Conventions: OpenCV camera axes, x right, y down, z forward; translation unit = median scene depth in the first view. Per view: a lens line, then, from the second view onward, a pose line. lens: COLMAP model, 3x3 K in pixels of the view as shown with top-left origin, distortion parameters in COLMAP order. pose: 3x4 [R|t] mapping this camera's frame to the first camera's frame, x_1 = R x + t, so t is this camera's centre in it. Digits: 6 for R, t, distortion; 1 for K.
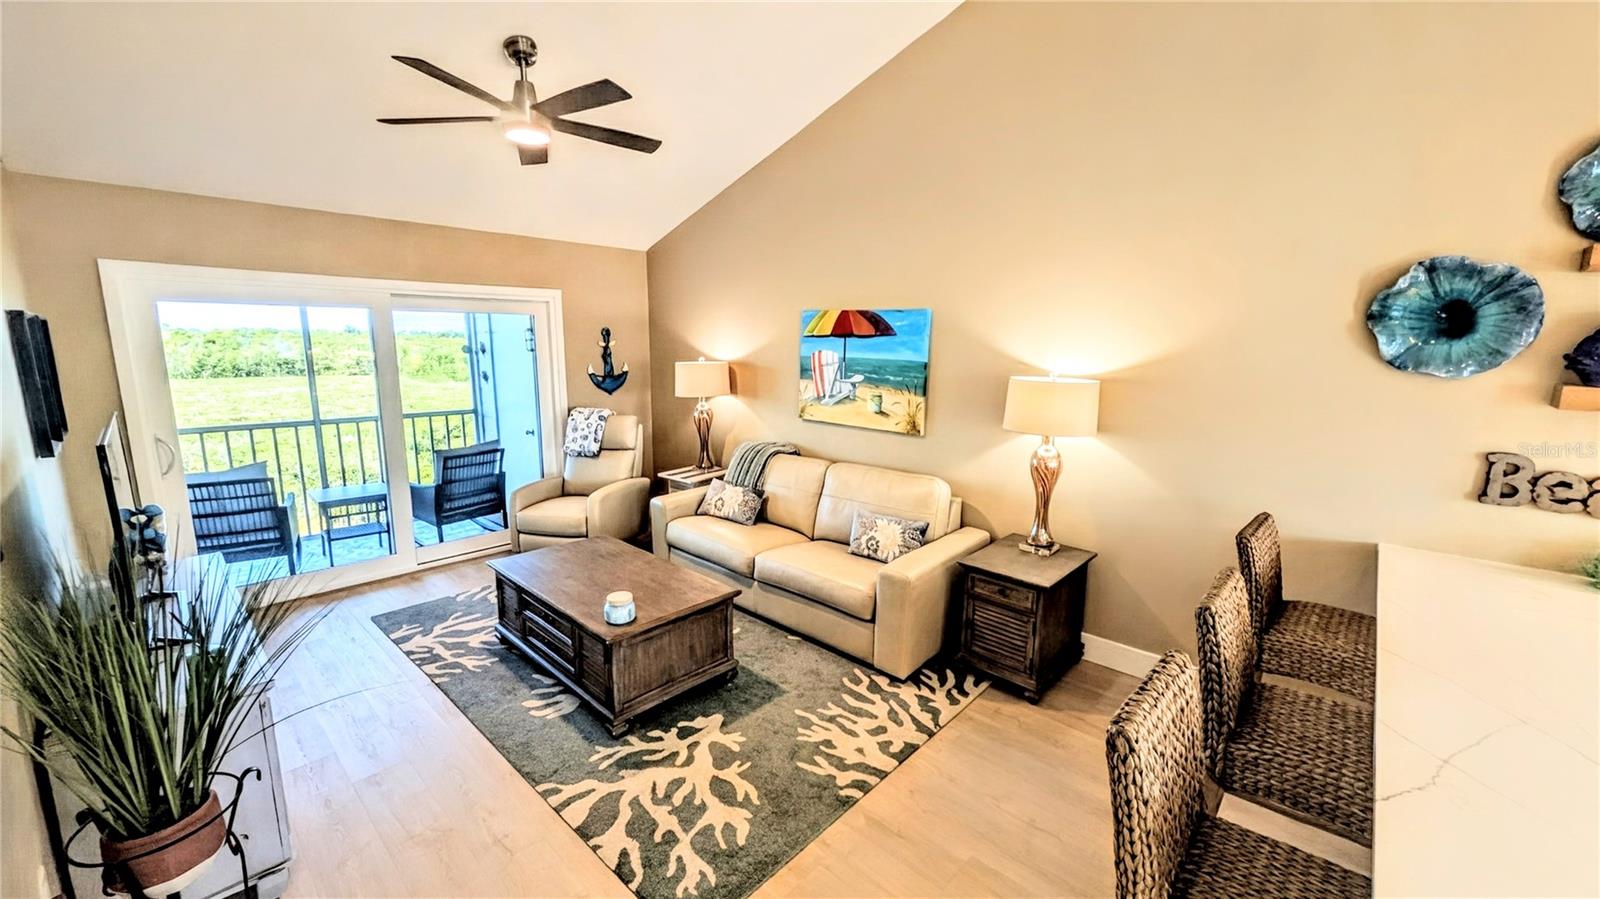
lens RADIAL K [[624.4, 0, 794.0], [0, 624.4, 443.5], [0, 0, 1]] dist [0.002396, -0.001040]
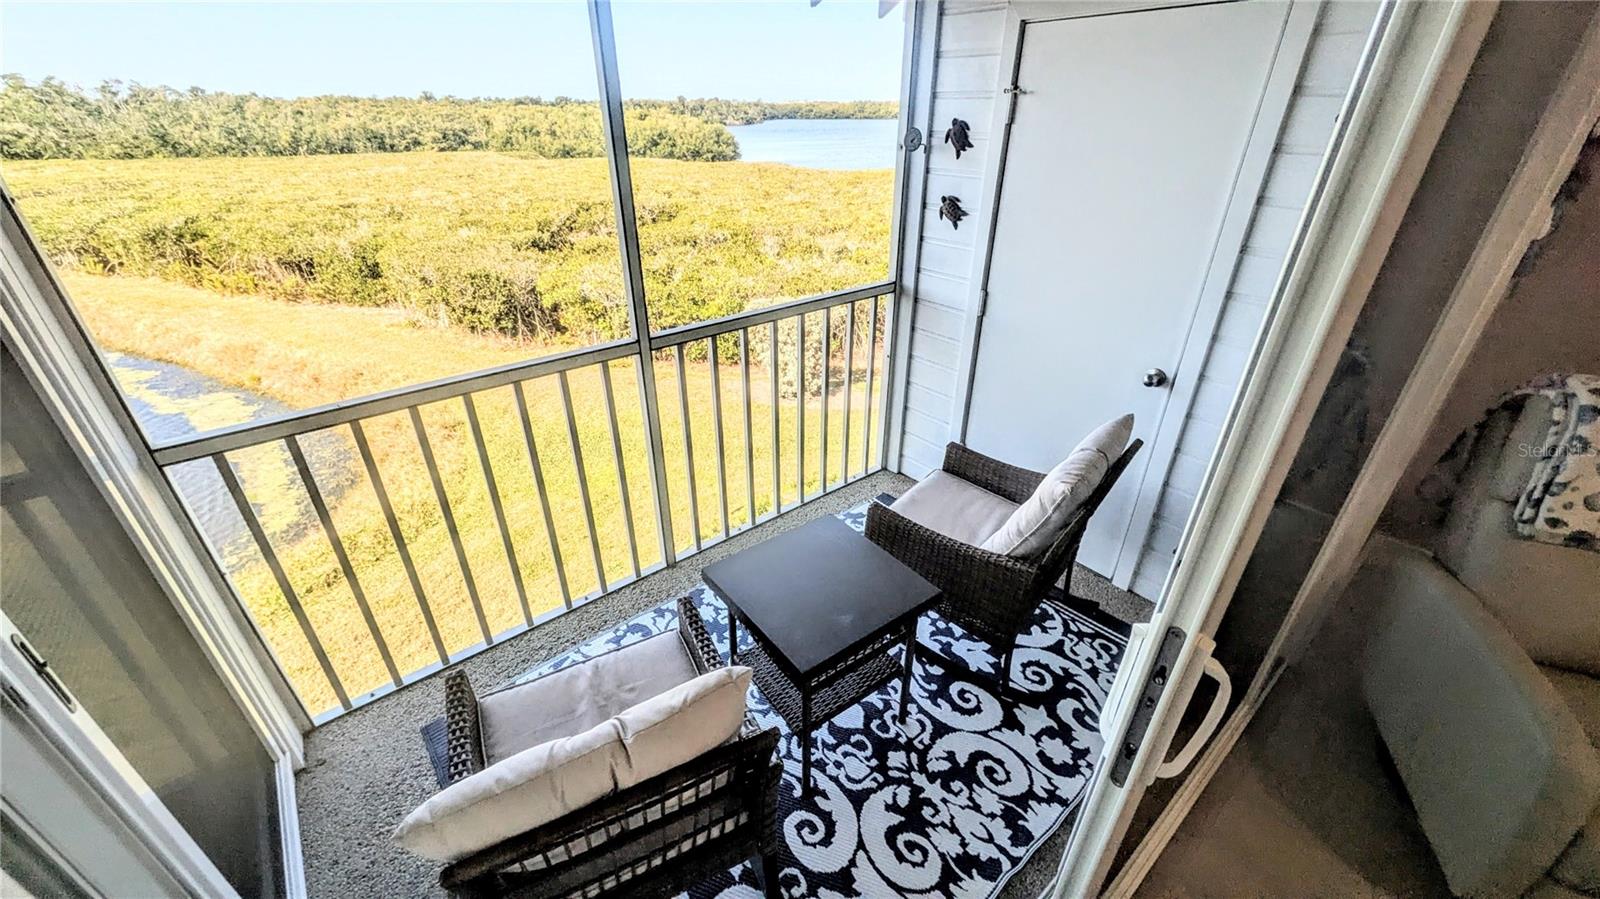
lens RADIAL K [[624.4, 0, 796.4], [0, 624.4, 451.5], [0, 0, 1]] dist [0.002396, -0.001040]
pose [[0.991363, 0.056383, -0.118410, -0.839453], [-0.013415, 0.941727, 0.336110, -0.147063], [0.130461, -0.331618, 0.934350, 0.833899]]
